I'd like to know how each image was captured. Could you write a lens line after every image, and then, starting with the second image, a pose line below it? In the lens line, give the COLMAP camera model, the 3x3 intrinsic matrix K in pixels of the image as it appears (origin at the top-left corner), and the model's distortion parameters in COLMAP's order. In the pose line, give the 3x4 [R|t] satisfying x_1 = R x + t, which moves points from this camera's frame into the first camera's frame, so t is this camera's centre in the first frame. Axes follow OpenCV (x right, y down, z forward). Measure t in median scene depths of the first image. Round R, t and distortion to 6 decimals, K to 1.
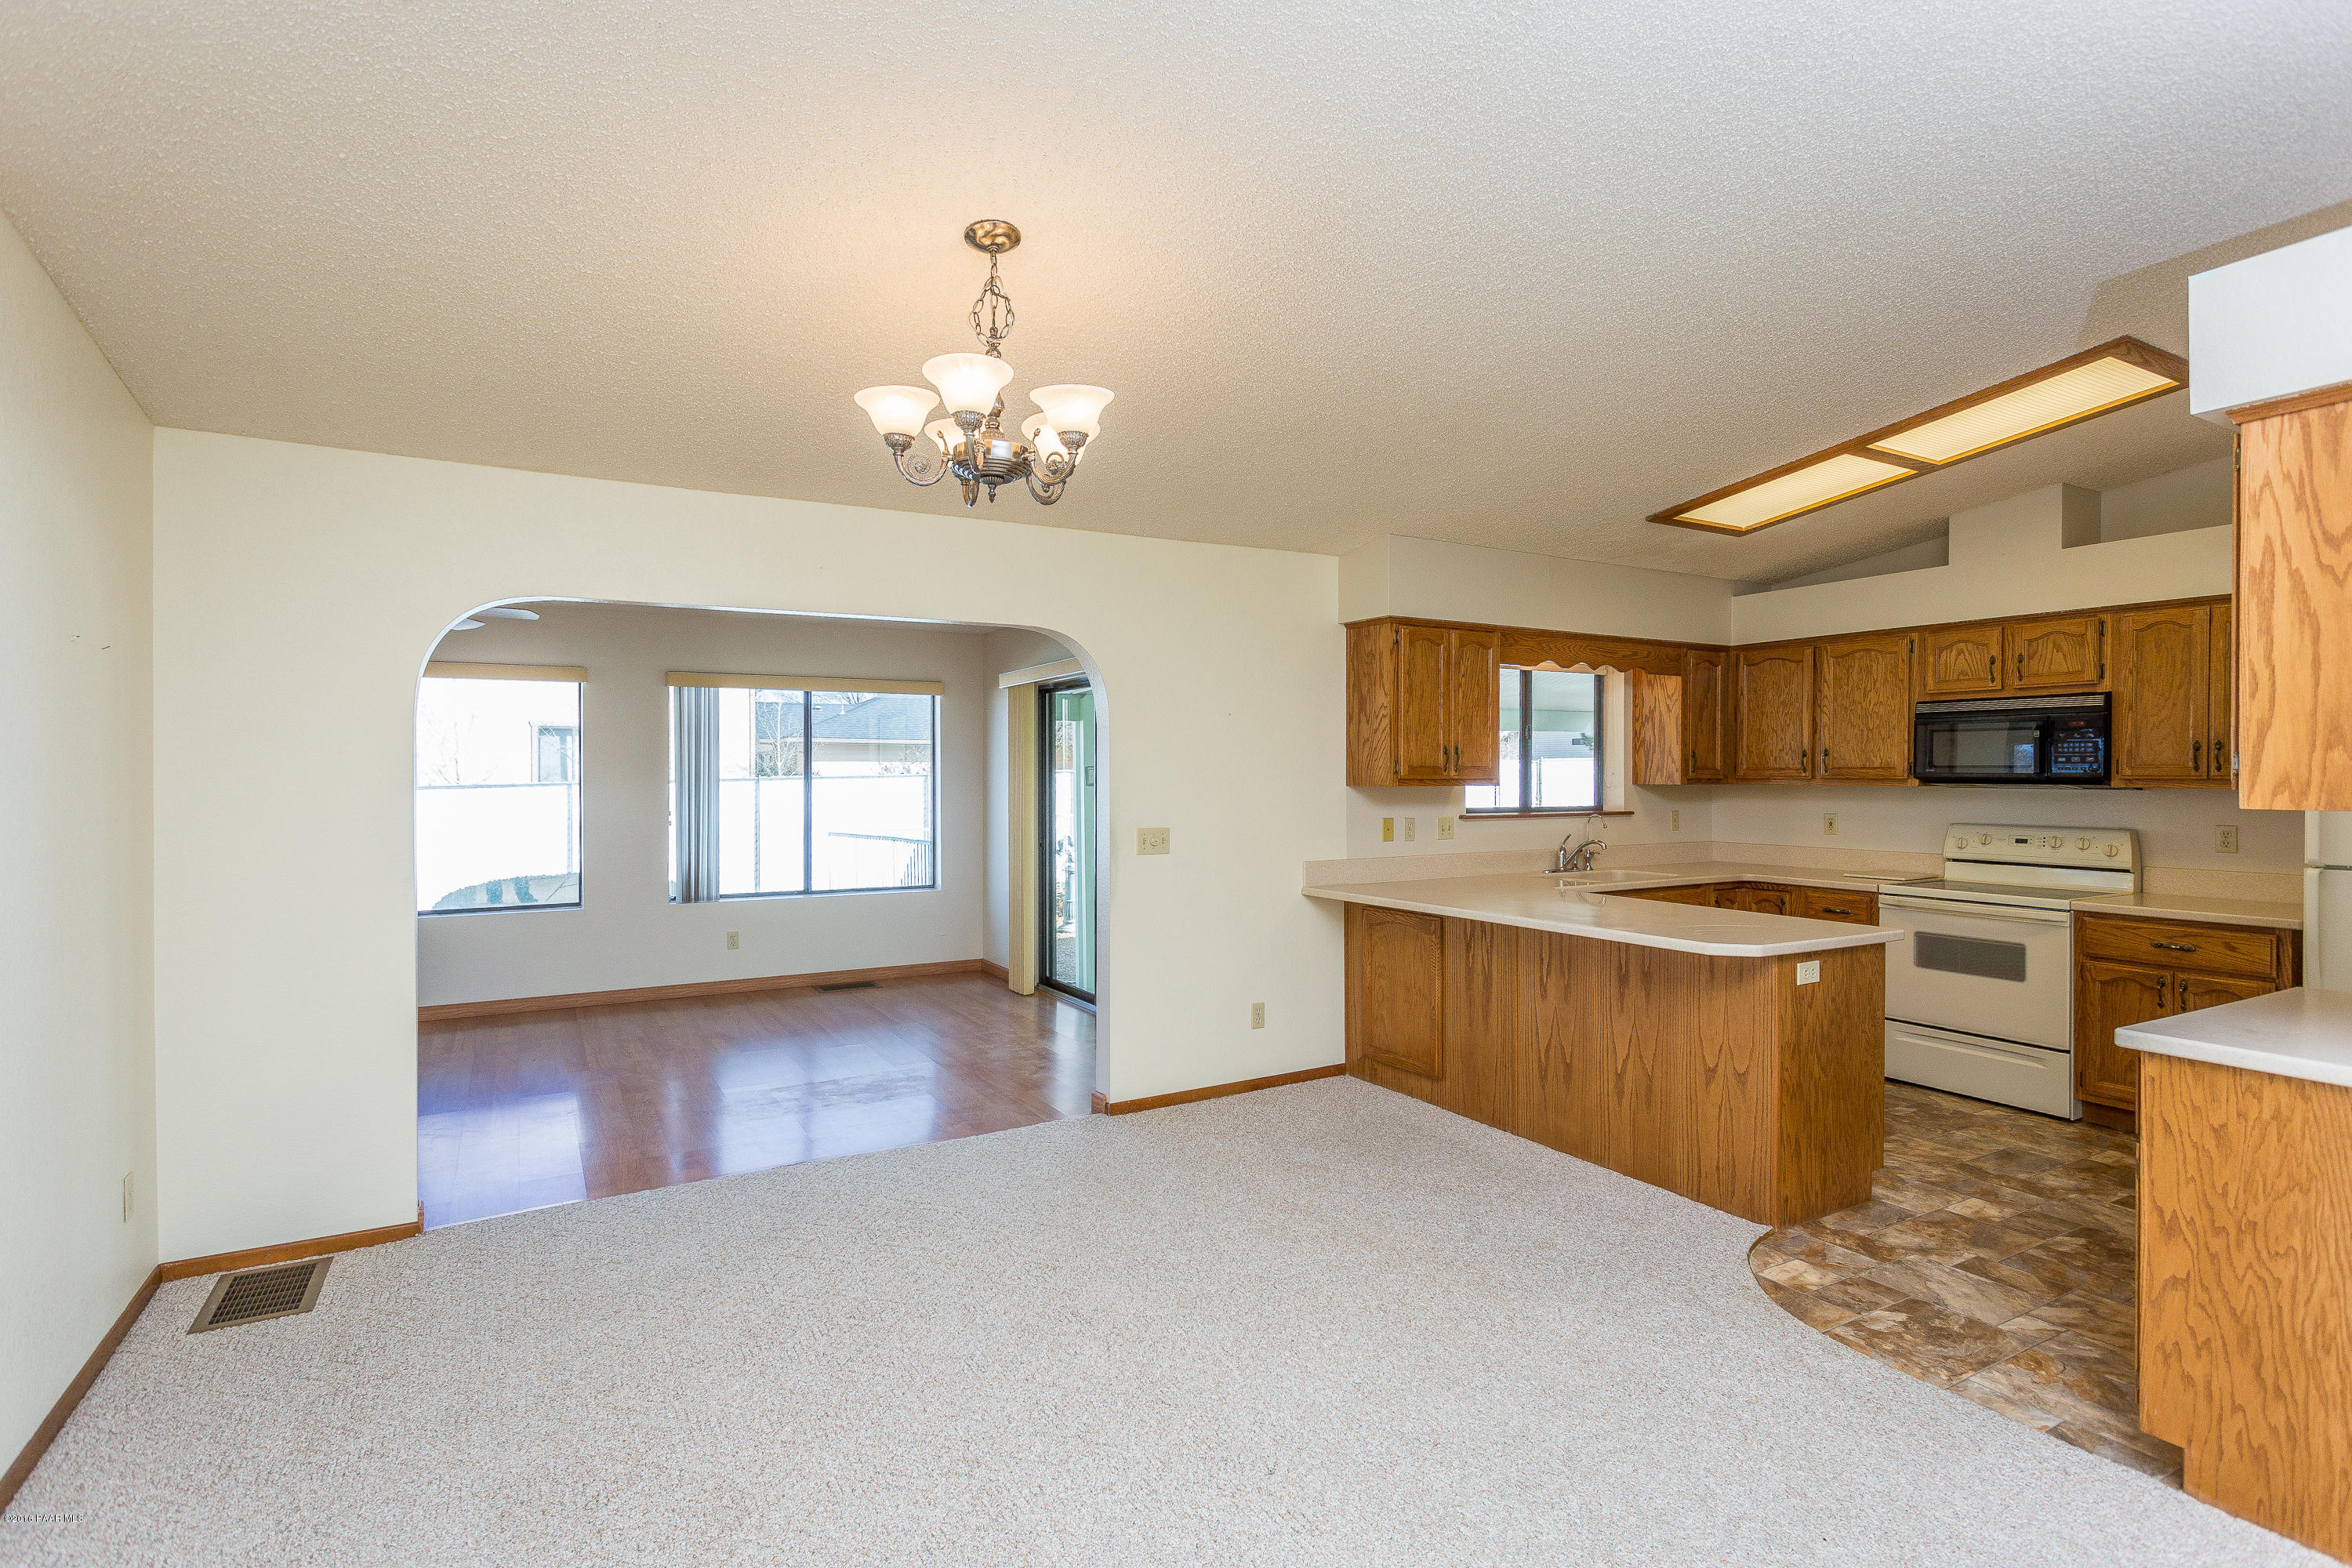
lens RADIAL K [[1153.8, 0, 1173.2], [0, 1153.8, 780.3], [0, 0, 1]] dist [0.000734, 0.001091]
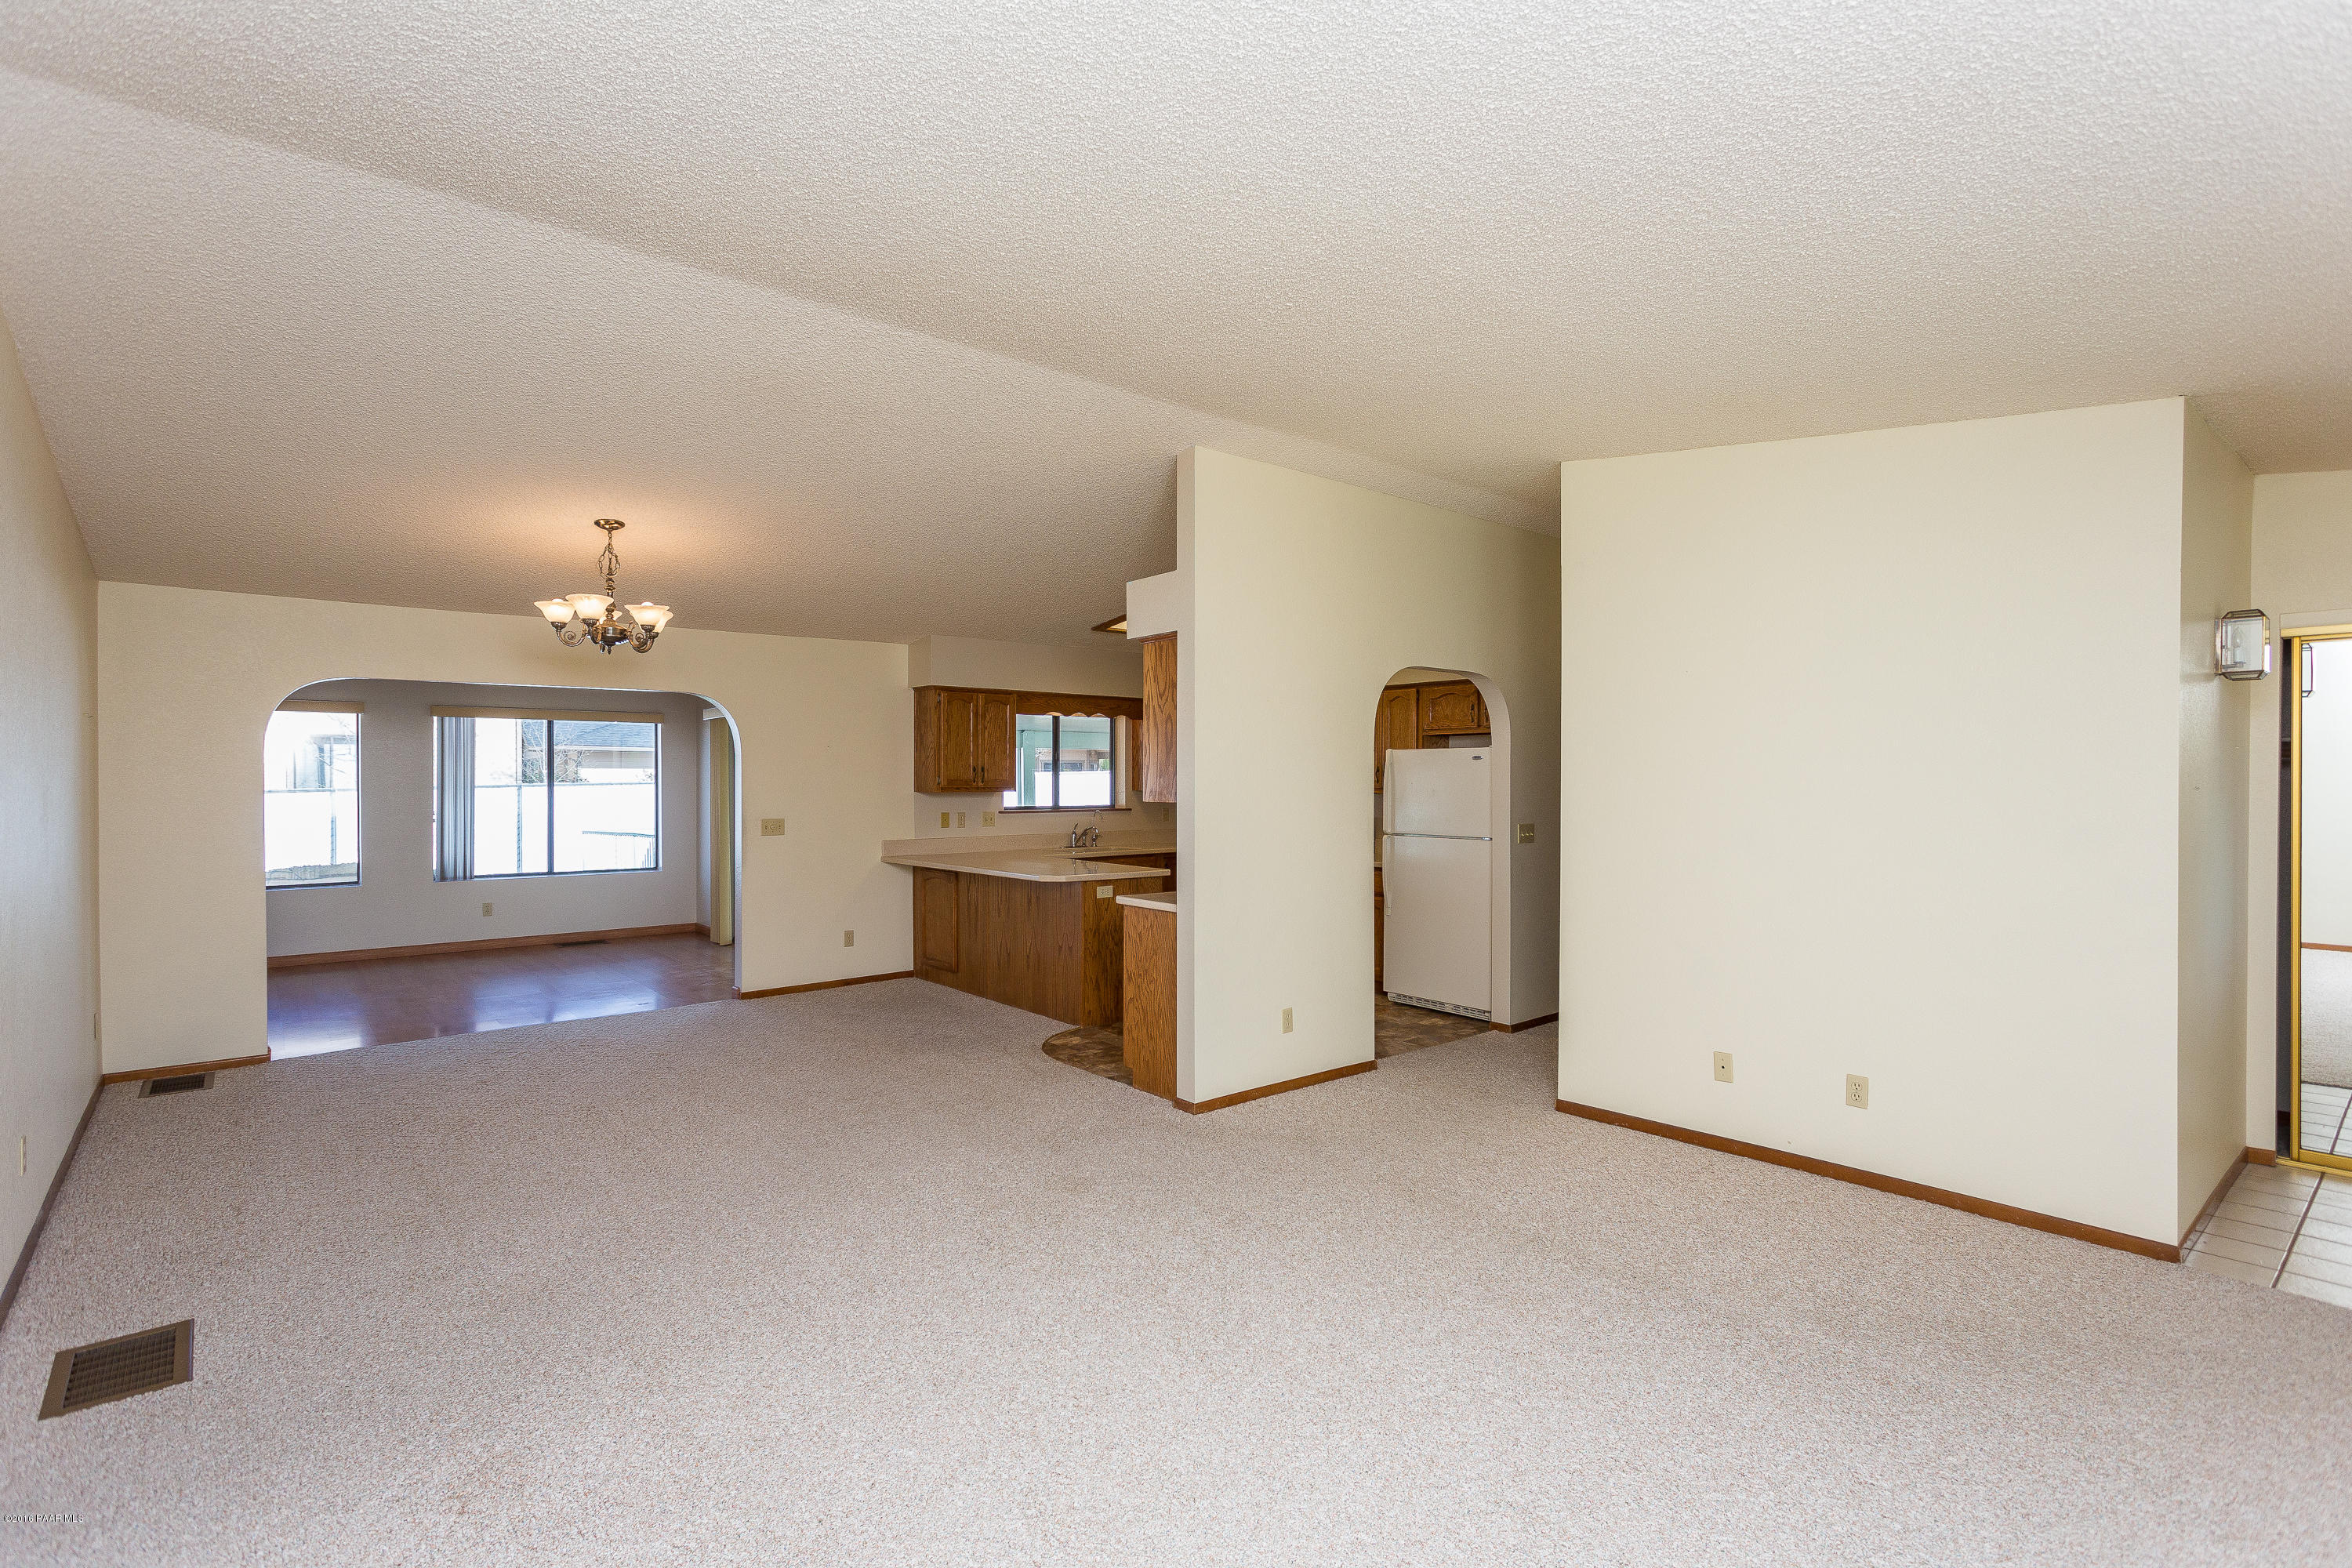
lens RADIAL K [[1114.8, 0, 1179.4], [0, 1114.8, 787.5], [0, 0, 1]] dist [0.001800, 0.000804]
pose [[0.984235, -0.000751, 0.176865, 0.251837], [0.000391, 0.999998, 0.002069, -0.004508], [-0.176866, -0.001967, 0.984233, -0.579738]]
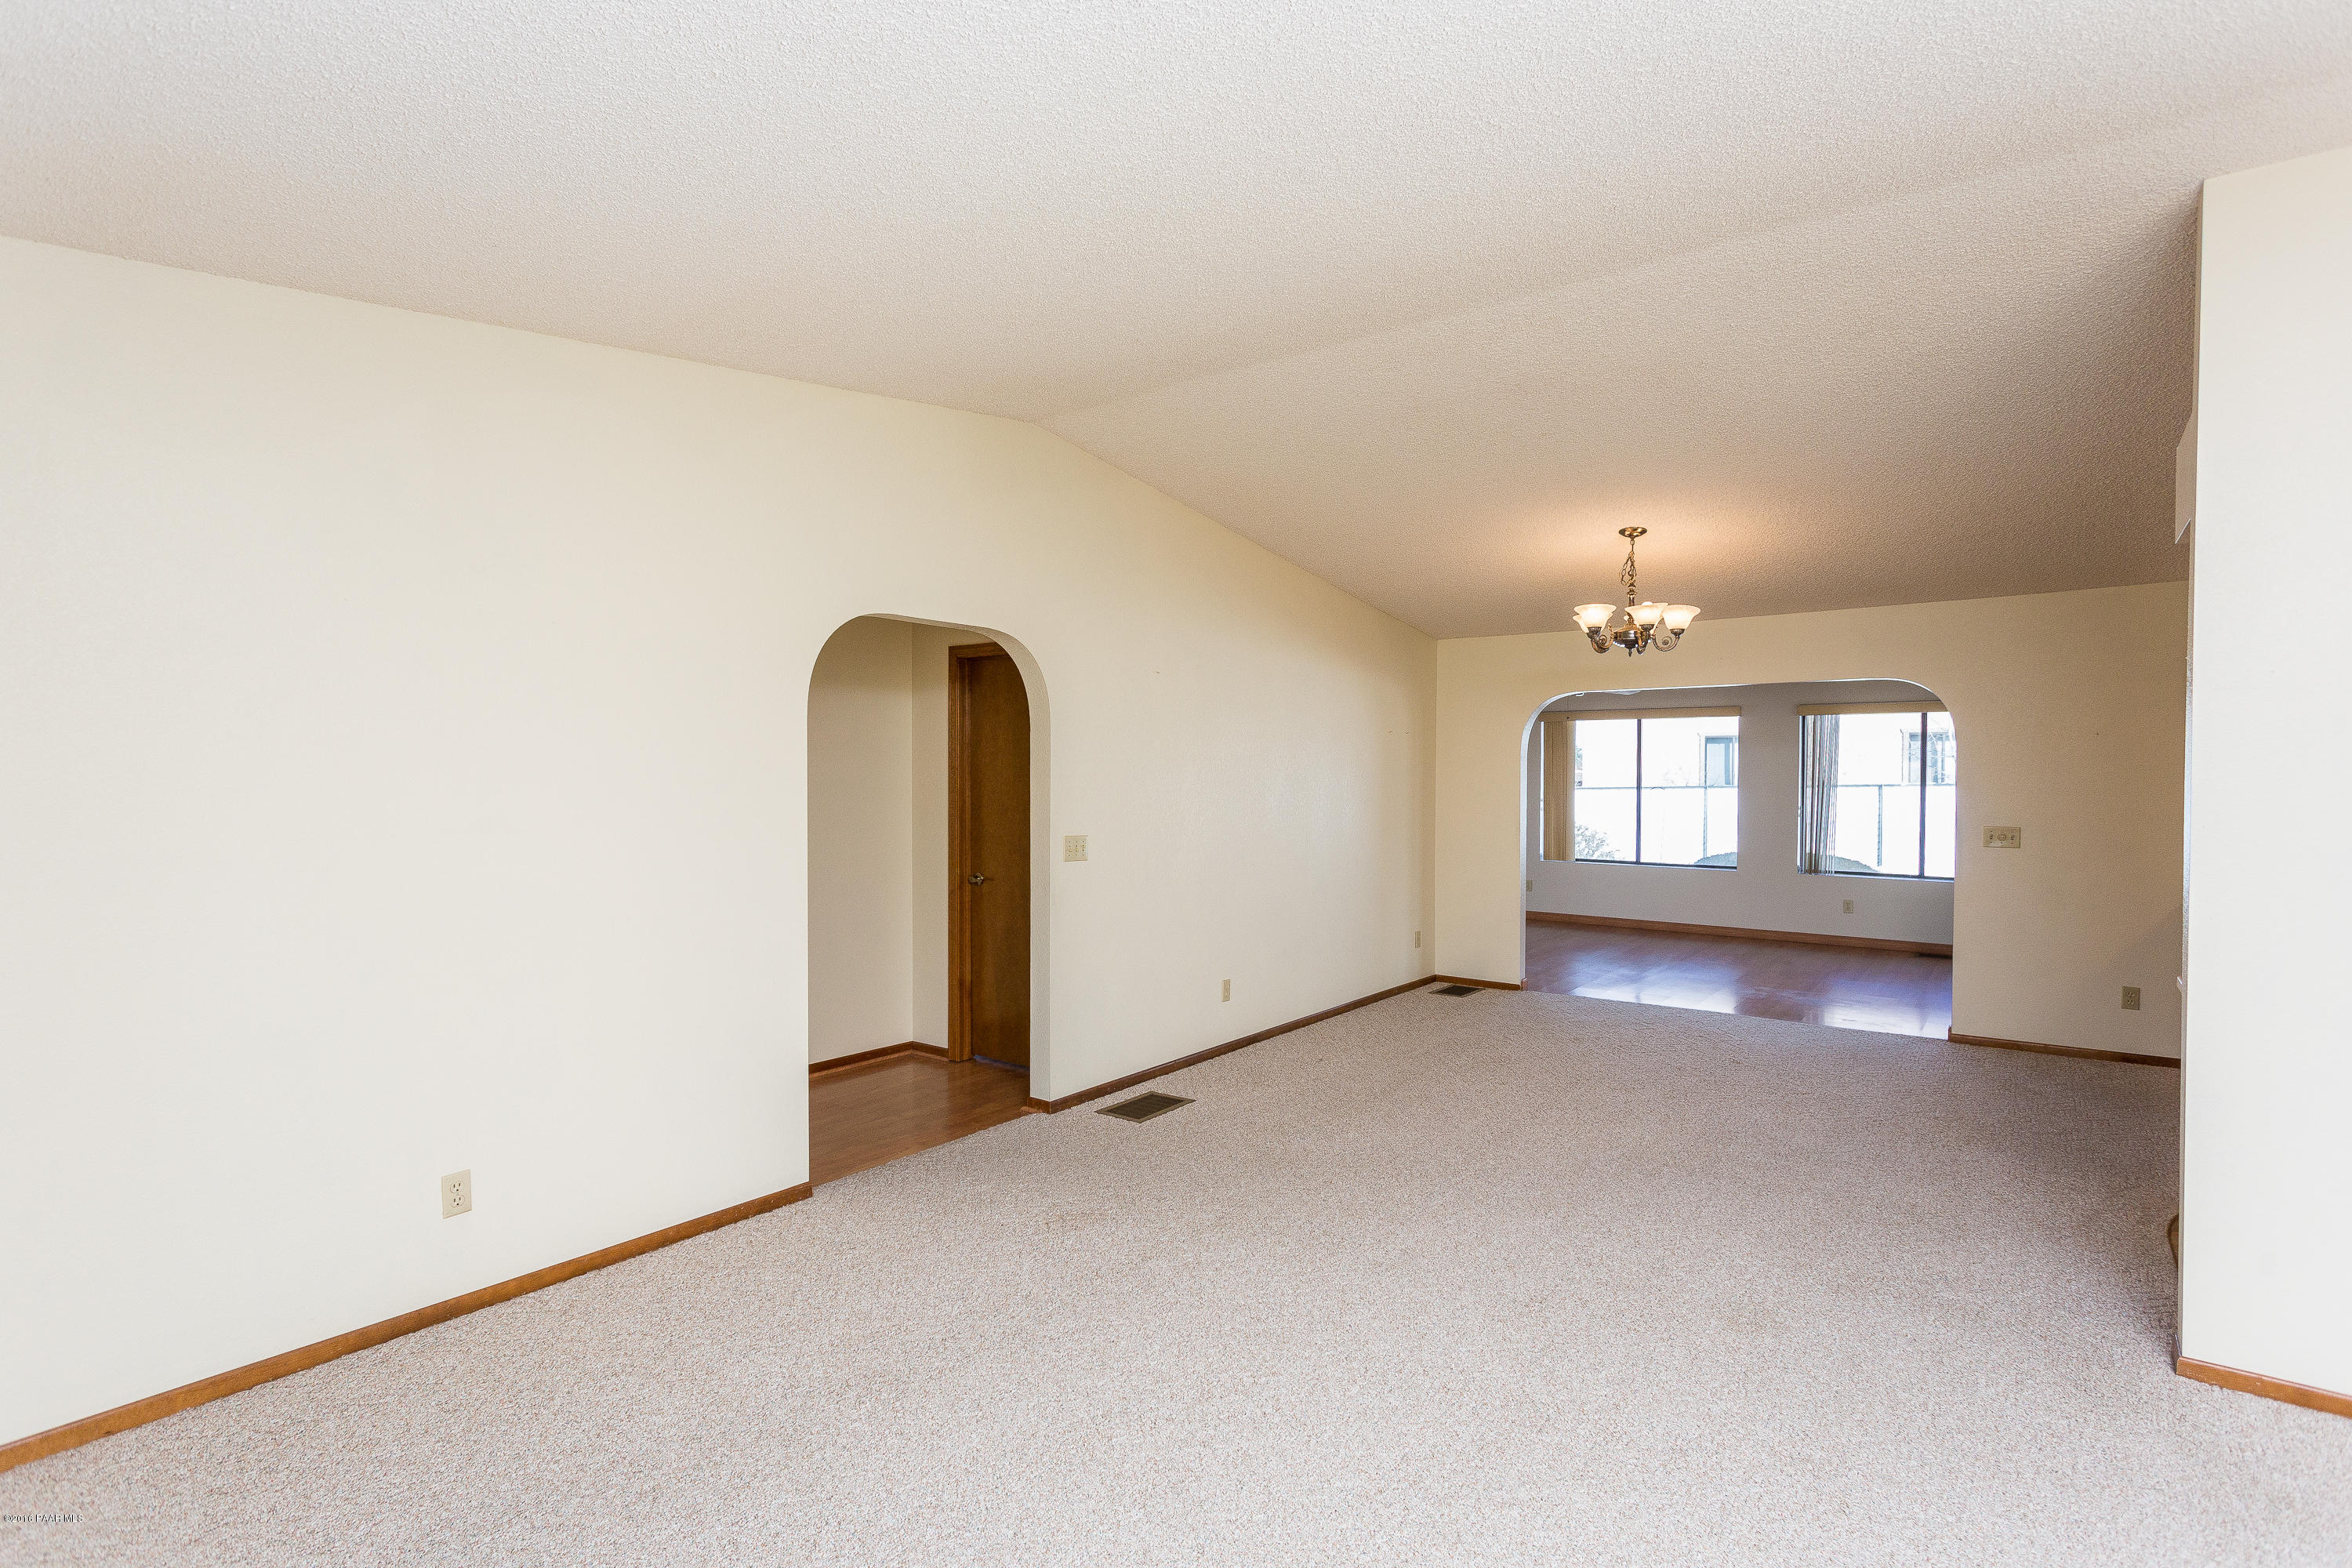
lens RADIAL K [[1136.7, 0, 1176.0], [0, 1136.7, 784.0], [0, 0, 1]] dist [0.000394, 0.000207]
pose [[0.384383, 0.014892, -0.923054, 0.760305], [-0.011067, 0.999872, 0.011523, -0.010644], [0.923107, 0.005786, 0.384499, -0.301241]]
